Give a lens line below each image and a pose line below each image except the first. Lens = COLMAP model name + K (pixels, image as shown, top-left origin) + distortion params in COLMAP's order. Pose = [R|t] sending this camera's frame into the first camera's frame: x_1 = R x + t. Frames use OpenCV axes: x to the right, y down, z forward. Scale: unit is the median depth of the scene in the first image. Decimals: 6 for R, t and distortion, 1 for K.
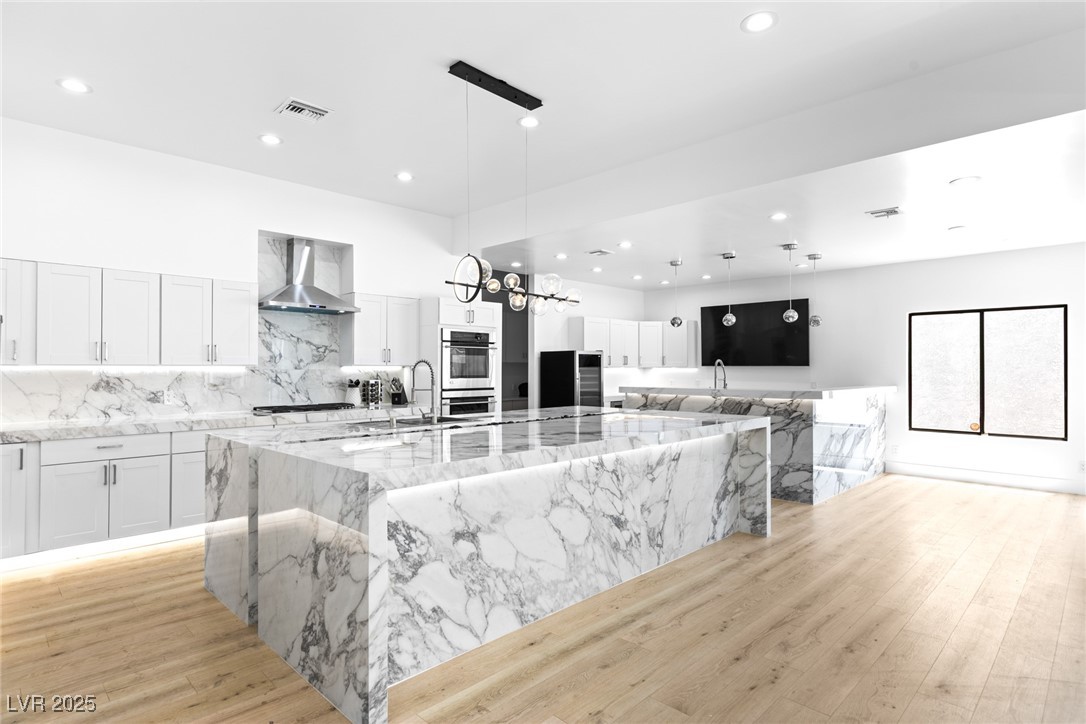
lens RADIAL K [[568.2, 0, 544.1], [0, 568.2, 363.8], [0, 0, 1]] dist [0.002522, -0.001520]
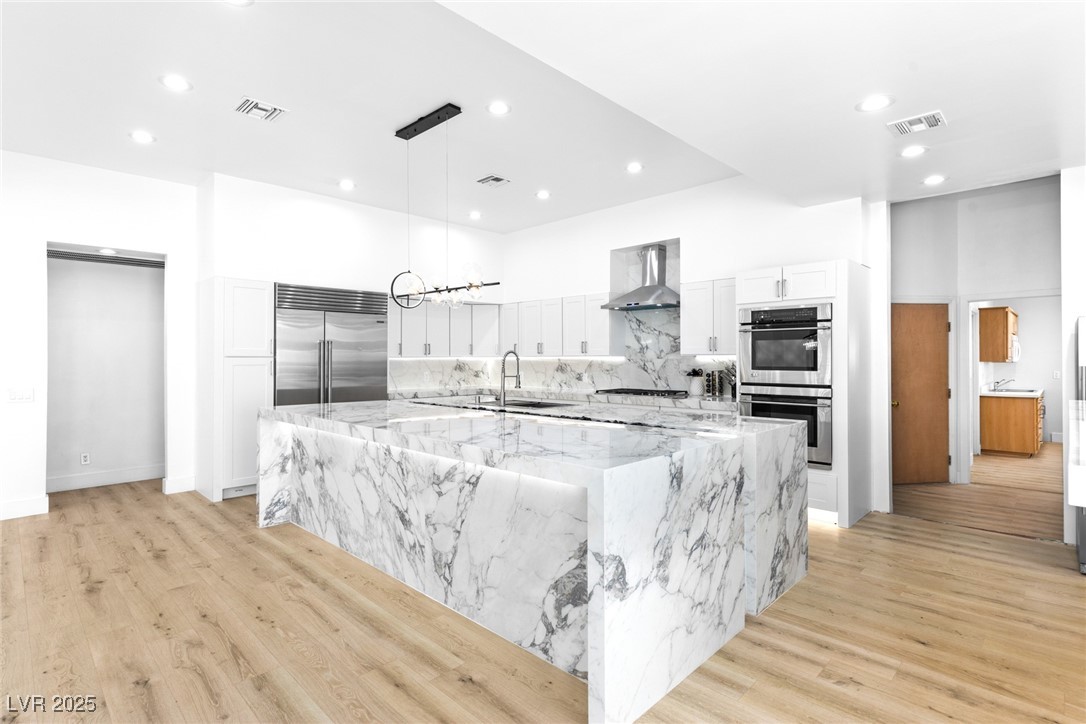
lens RADIAL K [[536.2, 0, 548.8], [0, 536.2, 355.8], [0, 0, 1]] dist [-0.005564, 0.000832]
pose [[0.011275, -0.004723, -0.999925, 0.946565], [0.010378, 0.999936, -0.004606, 0.009954], [0.999883, -0.010325, 0.011323, 1.125390]]
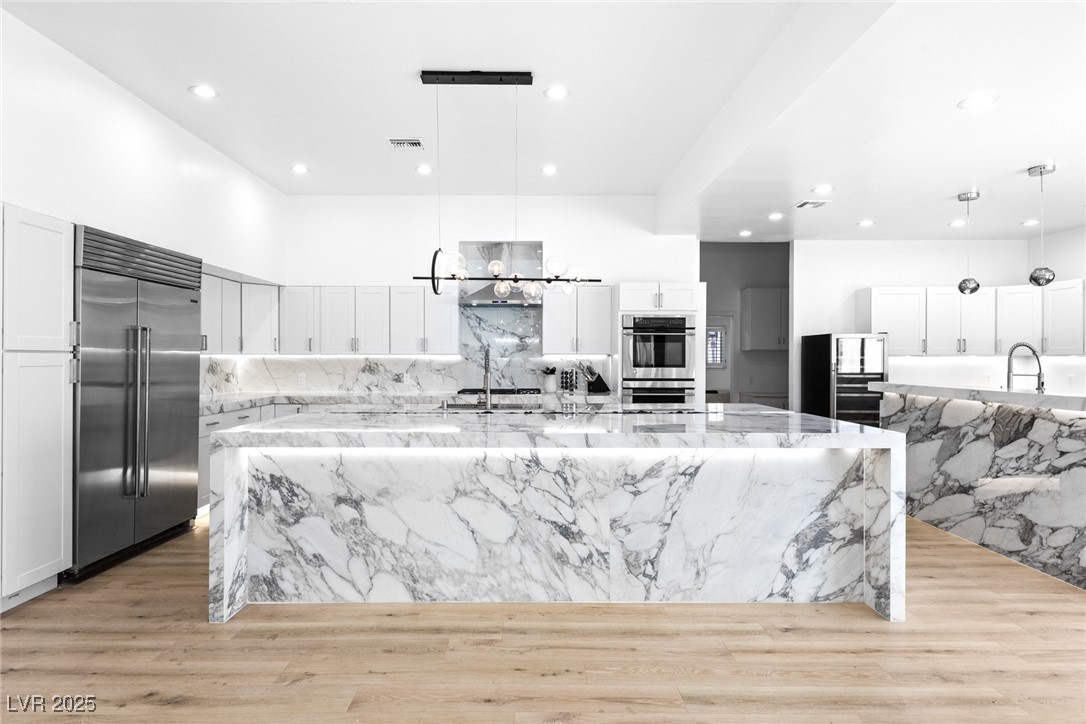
lens RADIAL K [[598.4, 0, 534.5], [0, 598.4, 361.1], [0, 0, 1]] dist [0.001722, 0.001005]
pose [[0.706197, 0.005249, -0.707996, 0.679354], [0.004607, 0.999917, 0.012009, 0.004093], [0.708000, -0.011742, 0.706115, 0.287269]]
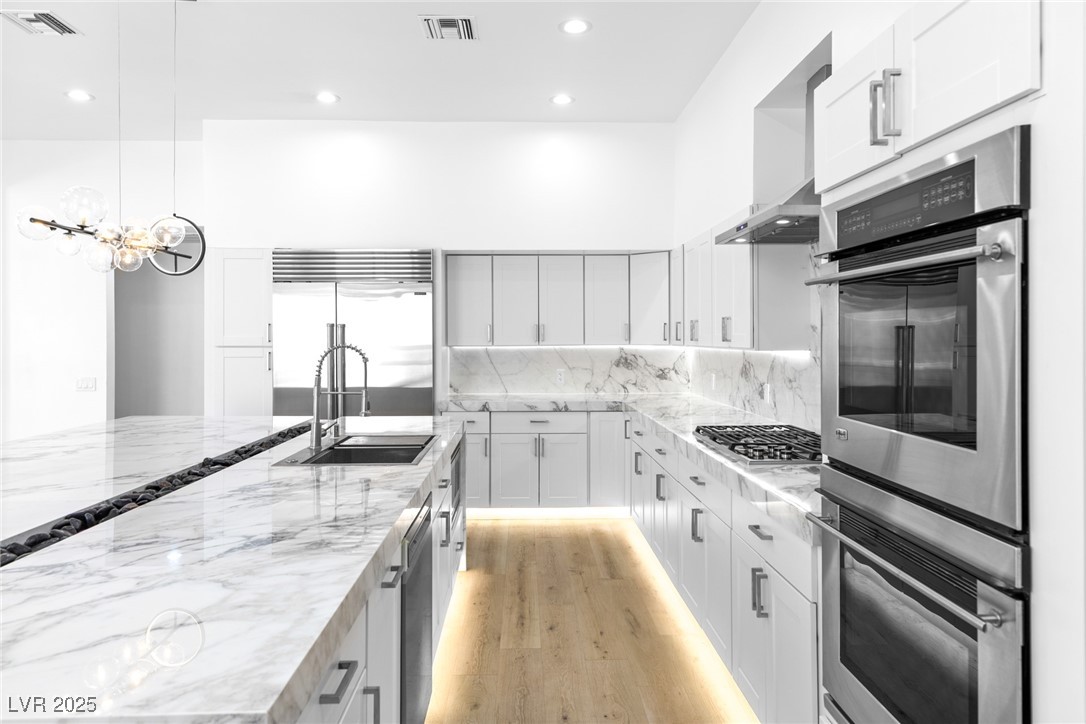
lens RADIAL K [[715.8, 0, 536.7], [0, 715.8, 336.1], [0, 0, 1]] dist [-0.001707, -0.001930]
pose [[-0.696269, -0.000404, -0.717781, 0.208531], [0.005467, 0.999968, -0.005867, -0.008661], [0.717760, -0.008009, -0.696244, 1.783149]]
